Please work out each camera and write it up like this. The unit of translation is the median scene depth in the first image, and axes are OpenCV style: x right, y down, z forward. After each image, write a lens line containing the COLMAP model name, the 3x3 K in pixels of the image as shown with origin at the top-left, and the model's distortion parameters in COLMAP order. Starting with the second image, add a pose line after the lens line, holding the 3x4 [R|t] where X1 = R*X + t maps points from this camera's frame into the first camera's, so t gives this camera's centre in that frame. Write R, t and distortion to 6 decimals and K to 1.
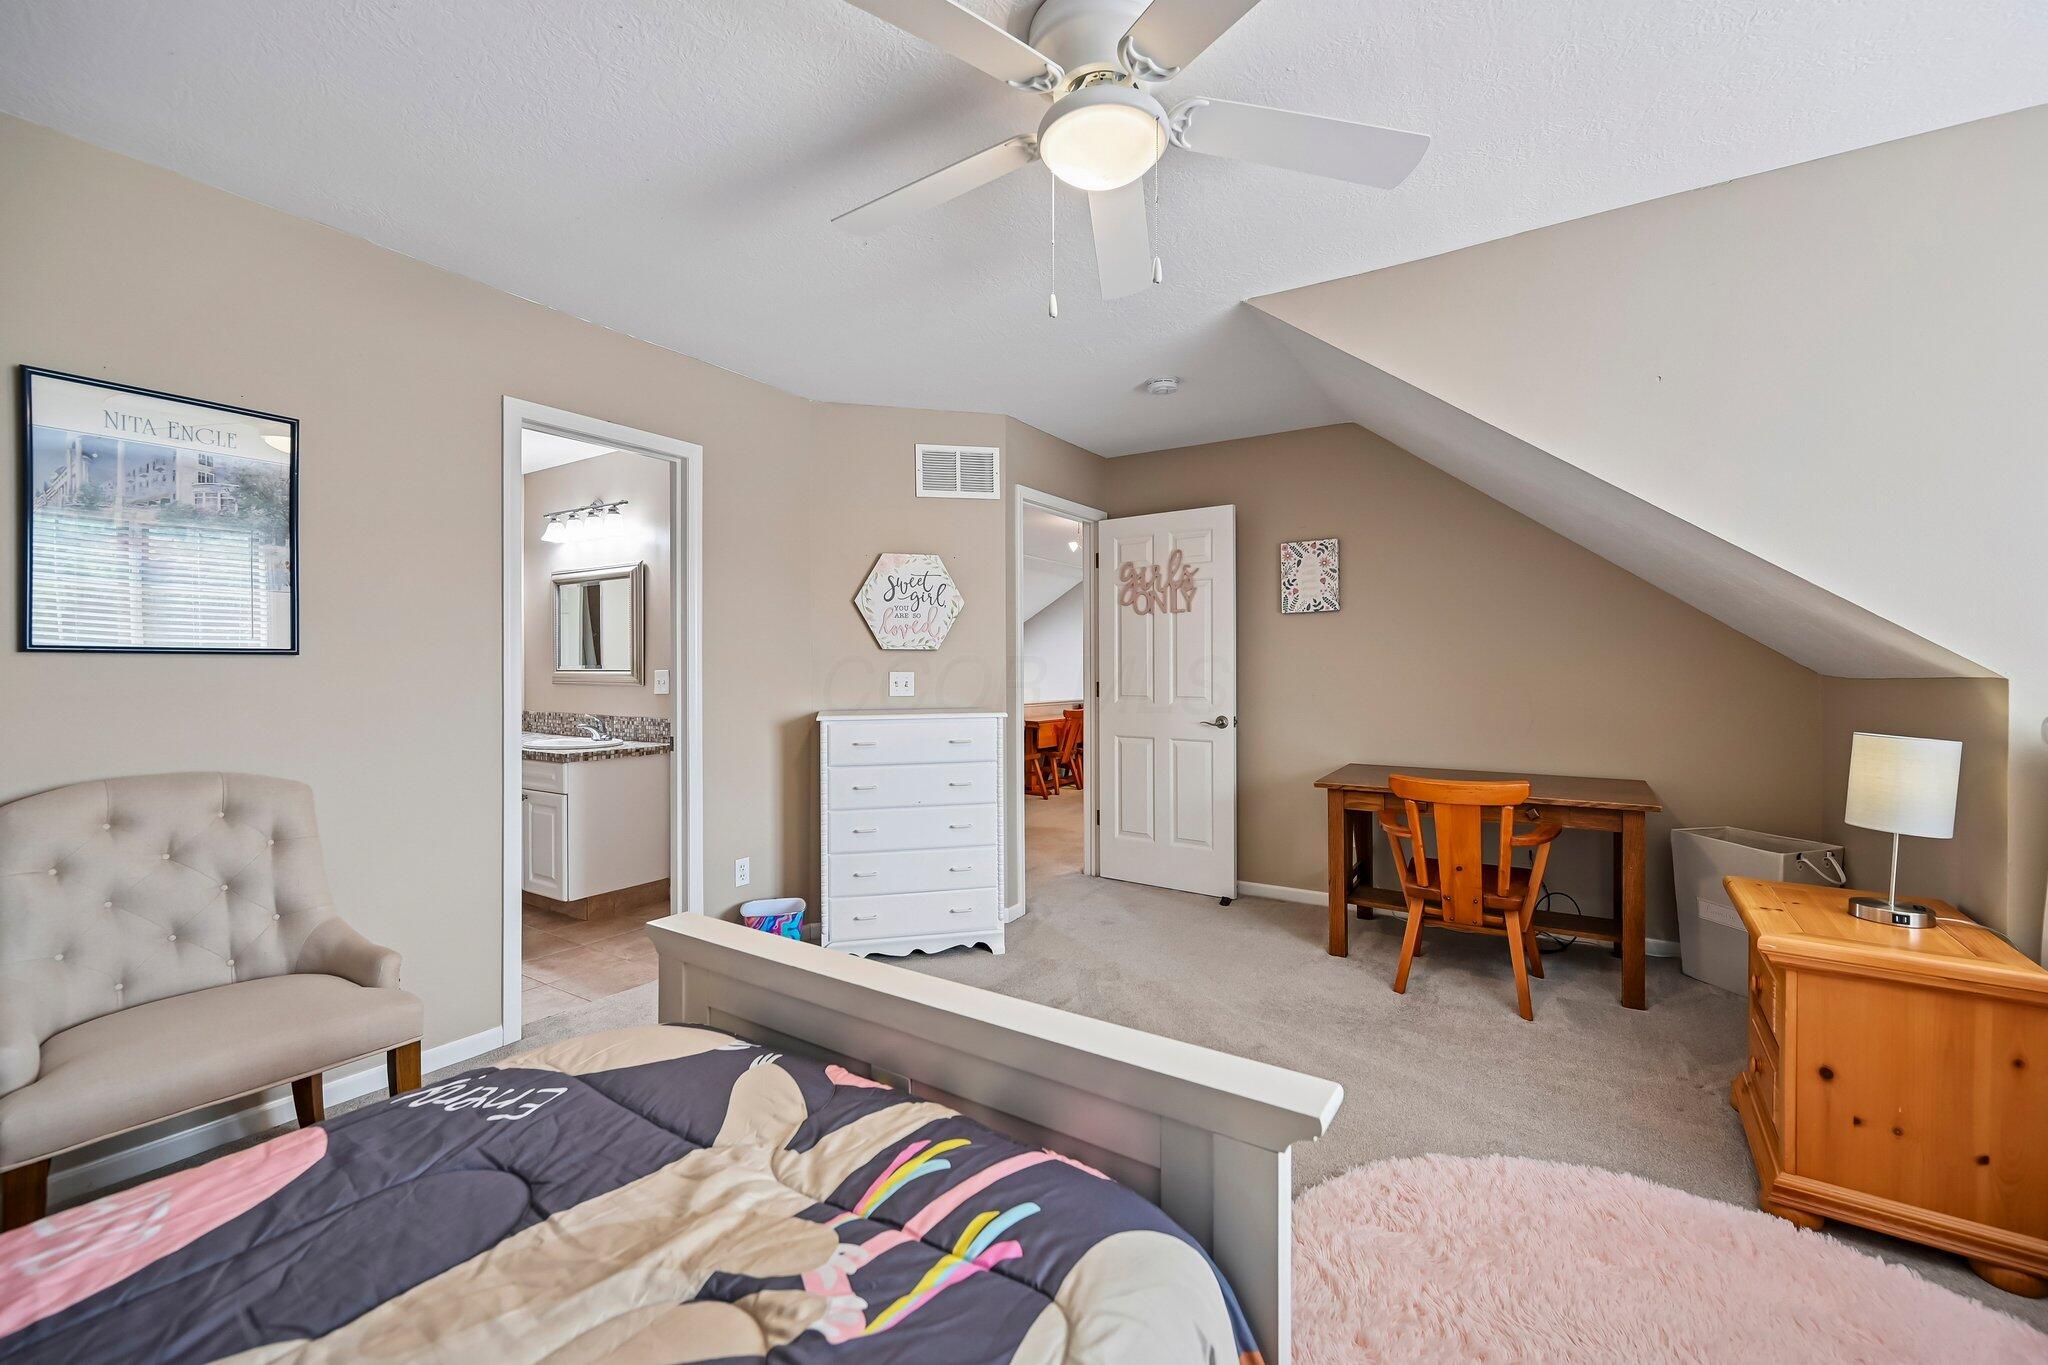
lens RADIAL K [[844.1, 0, 1022.8], [0, 844.1, 675.1], [0, 0, 1]] dist [-0.000698, -0.000128]
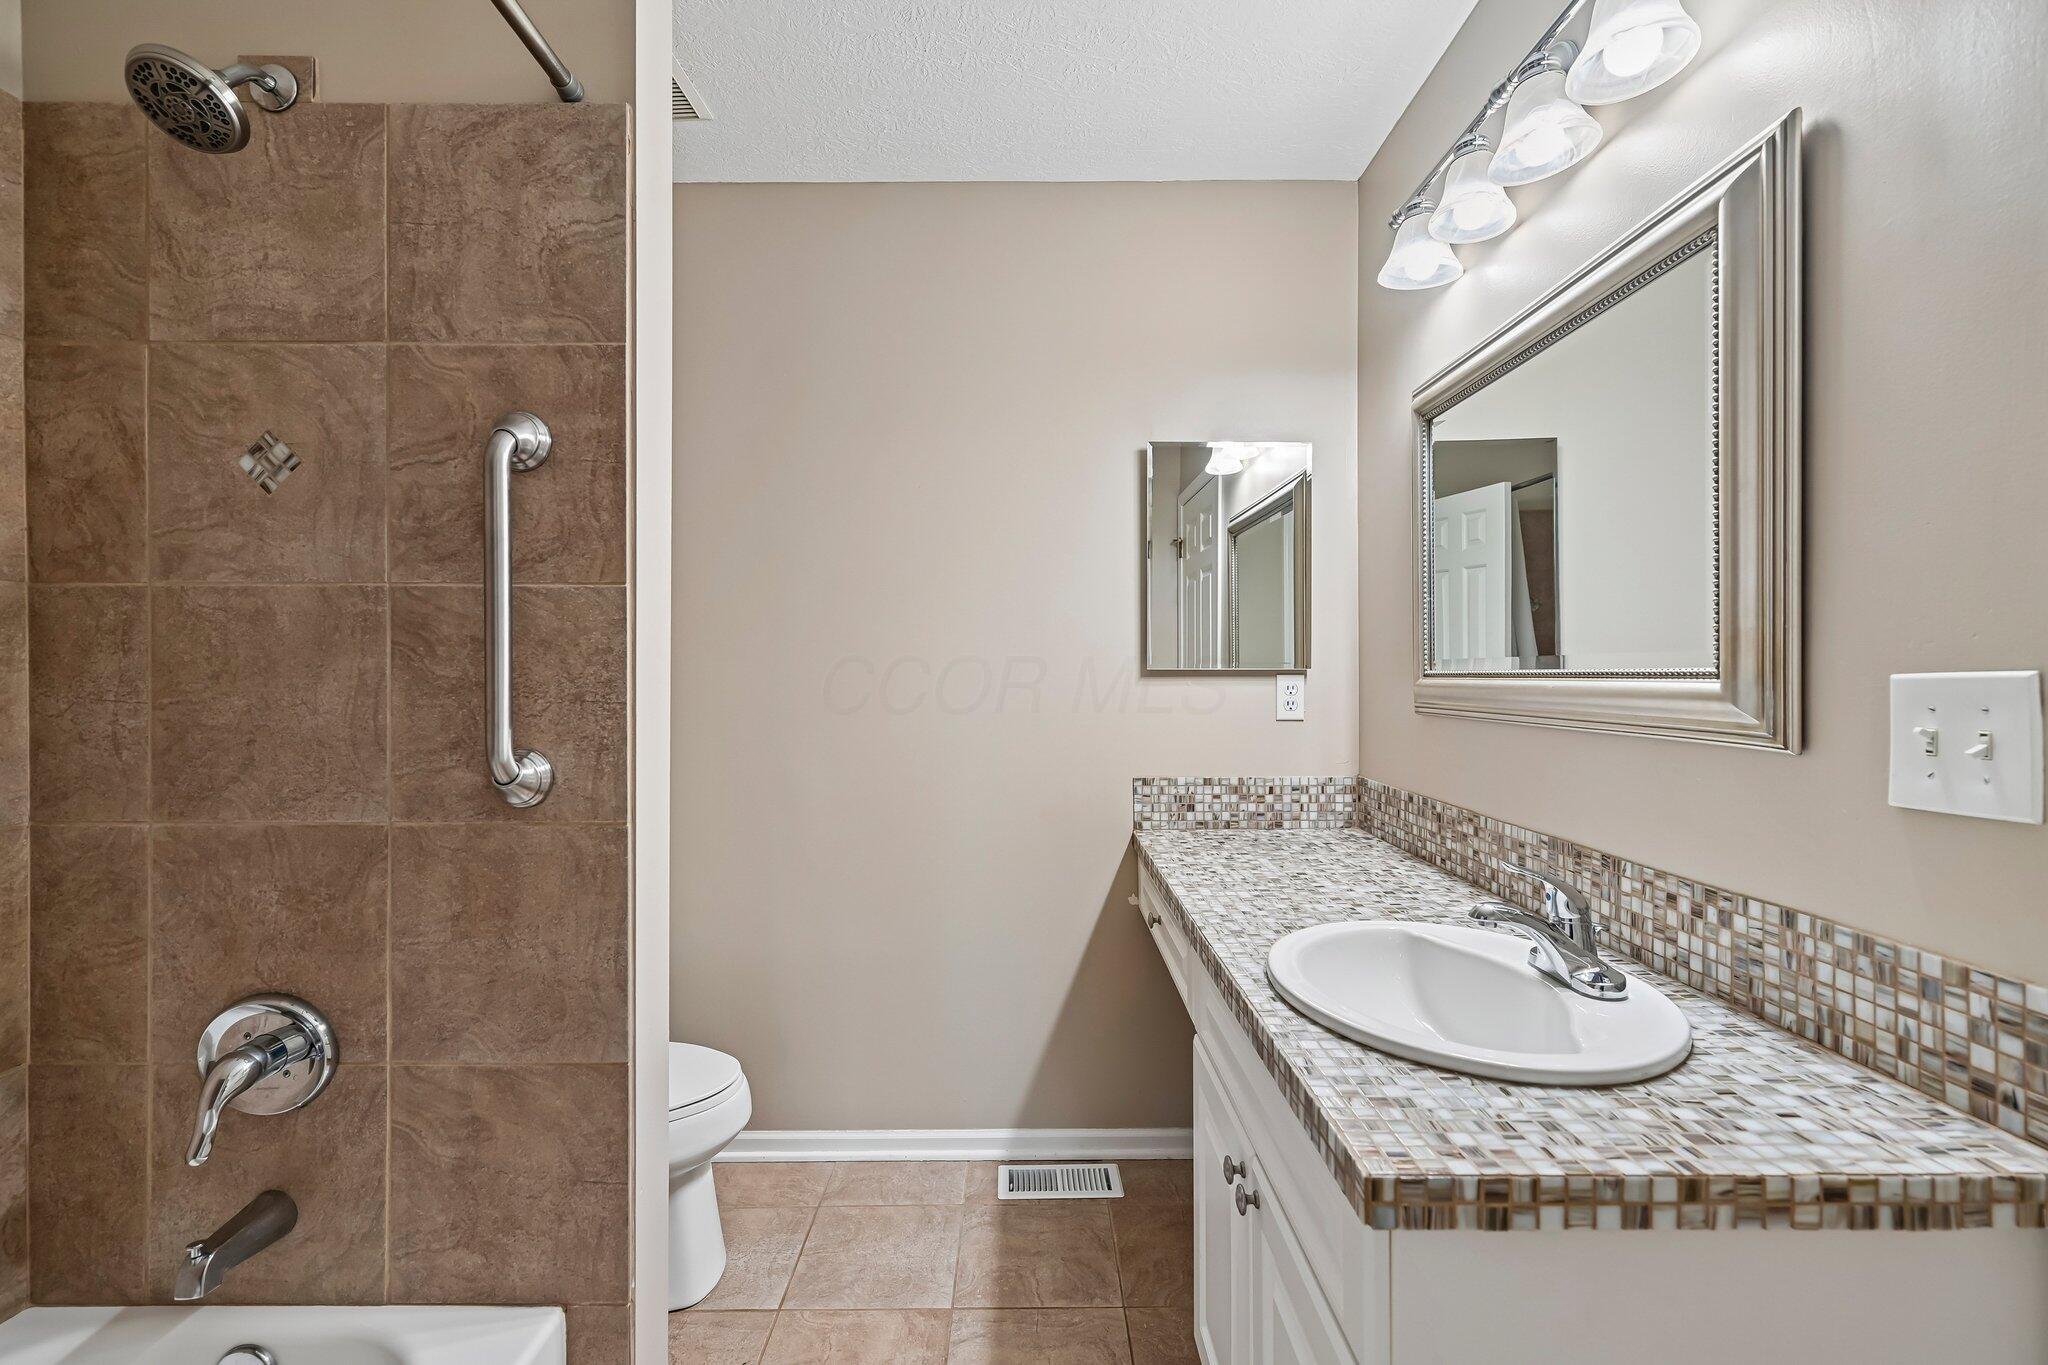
lens RADIAL K [[897.0, 0, 1028.1], [0, 897.0, 685.3], [0, 0, 1]] dist [-0.000591, 0.000381]
pose [[0.554227, 0.005432, -0.832348, -0.374517], [0.002895, 0.999960, 0.008454, -0.005232], [0.832360, -0.007095, 0.554189, 0.732812]]
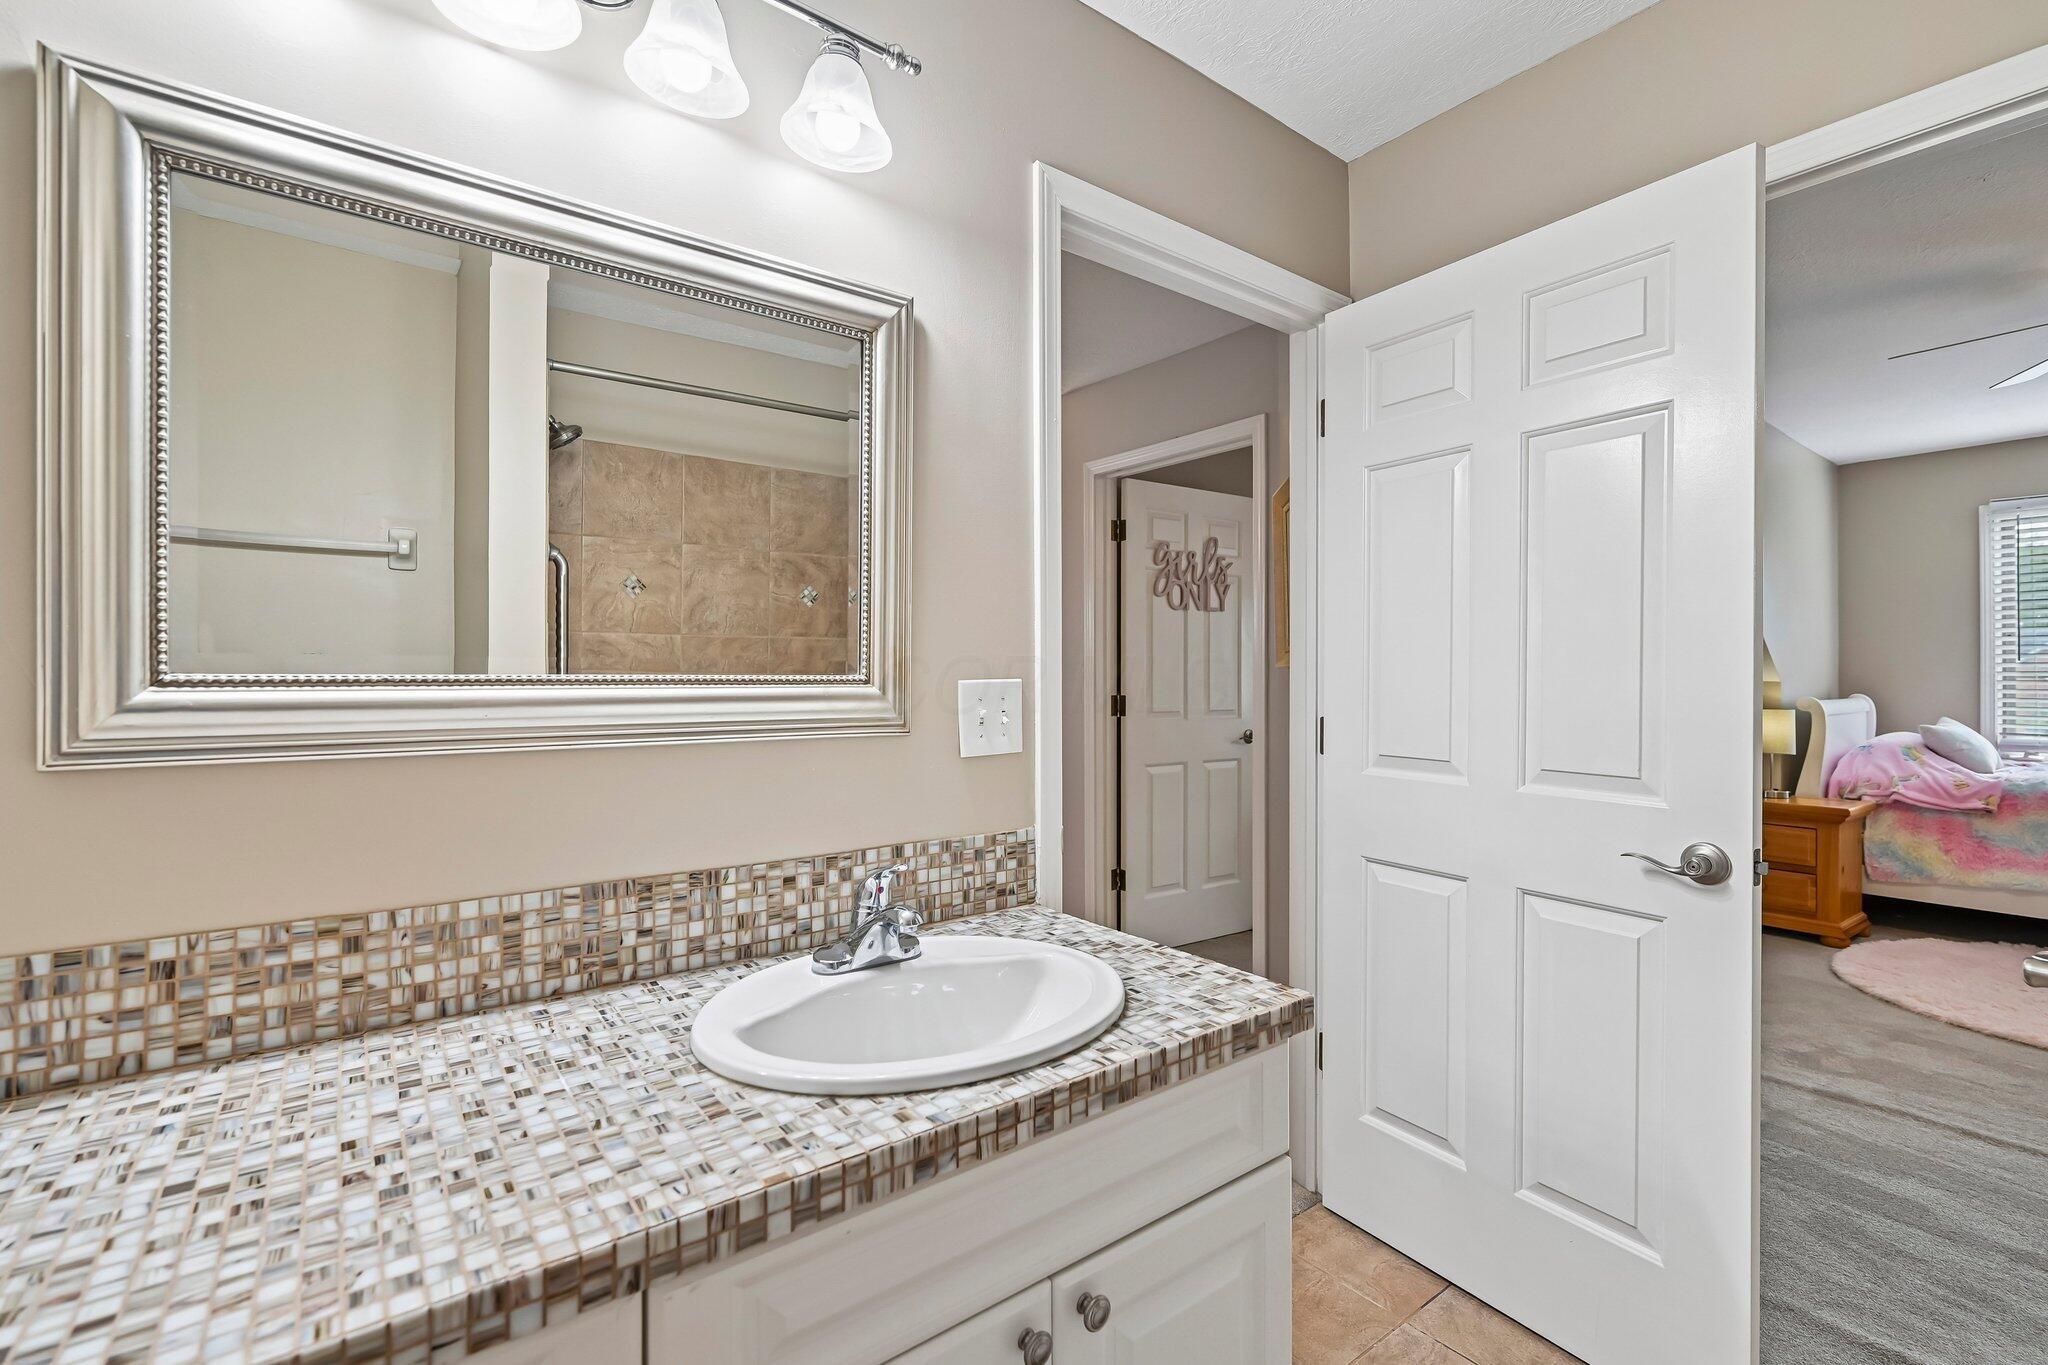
lens RADIAL K [[897.0, 0, 1028.1], [0, 897.0, 685.3], [0, 0, 1]] dist [-0.000591, 0.000381]
pose [[0.331729, -0.008095, 0.943340, -0.721598], [0.004841, 0.999965, 0.006878, -0.005955], [-0.943362, 0.002285, 0.331756, 0.856428]]
